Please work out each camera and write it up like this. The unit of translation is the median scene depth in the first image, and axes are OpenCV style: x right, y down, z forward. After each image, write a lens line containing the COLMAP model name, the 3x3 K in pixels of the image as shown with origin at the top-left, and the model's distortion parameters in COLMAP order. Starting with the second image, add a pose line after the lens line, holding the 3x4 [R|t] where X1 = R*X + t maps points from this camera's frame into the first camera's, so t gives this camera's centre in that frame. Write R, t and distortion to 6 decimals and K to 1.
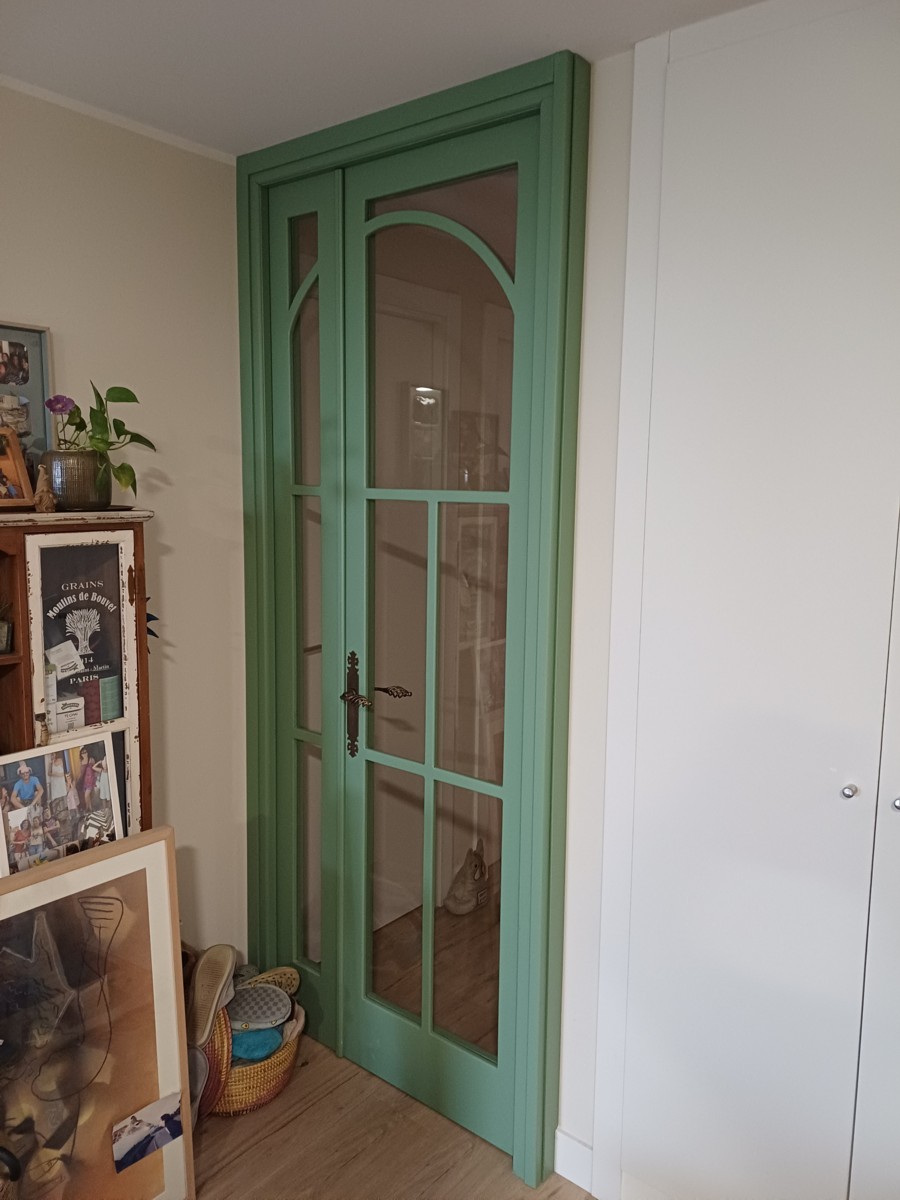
lens RADIAL K [[872.7, 0, 451.4], [0, 872.7, 596.7], [0, 0, 1]] dist [0.038243, -0.040674]
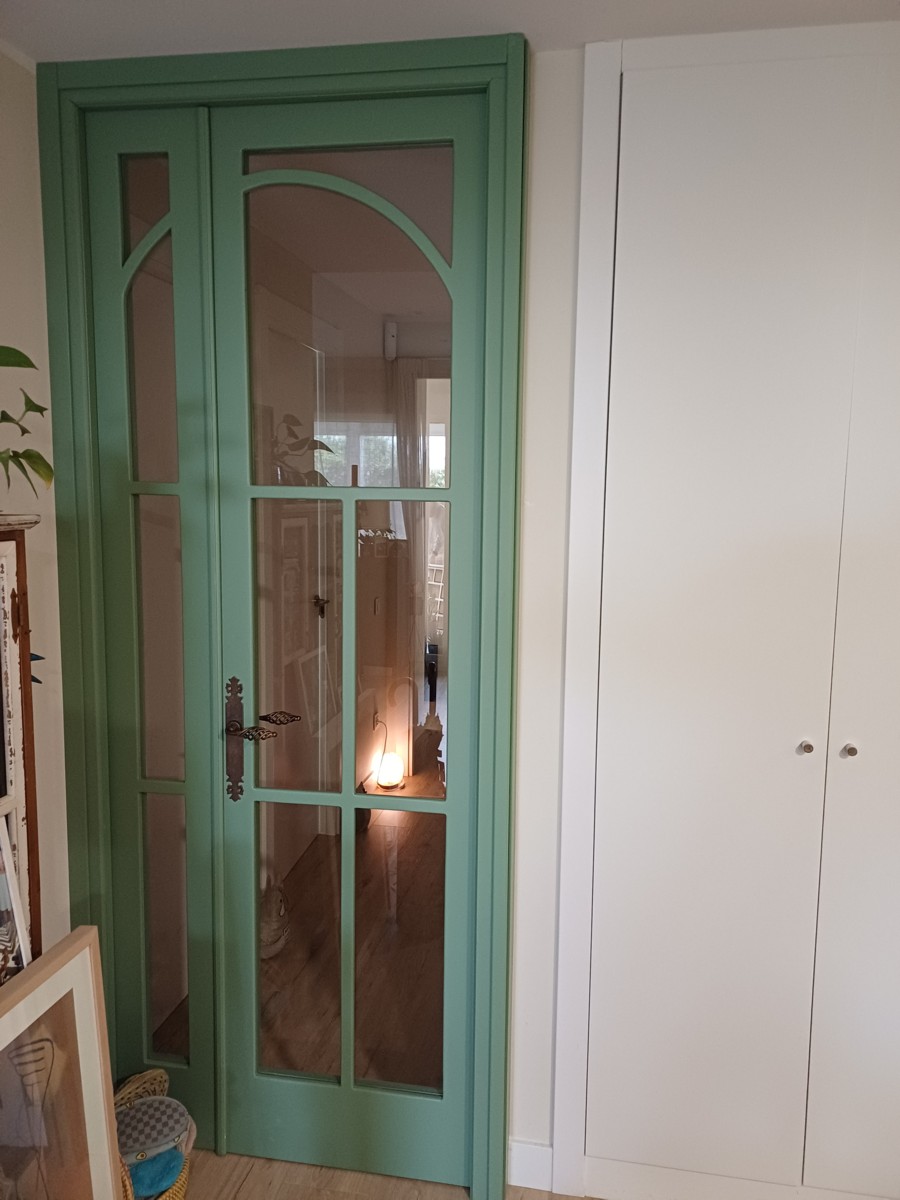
lens RADIAL K [[881.8, 0, 450.0], [0, 881.8, 600.0], [0, 0, 1]] dist [0.006452, 0.006331]
pose [[0.875501, -0.063024, 0.479088, -0.357815], [0.064597, 0.997824, 0.013217, -0.010861], [-0.478879, 0.019376, 0.877667, 0.152378]]
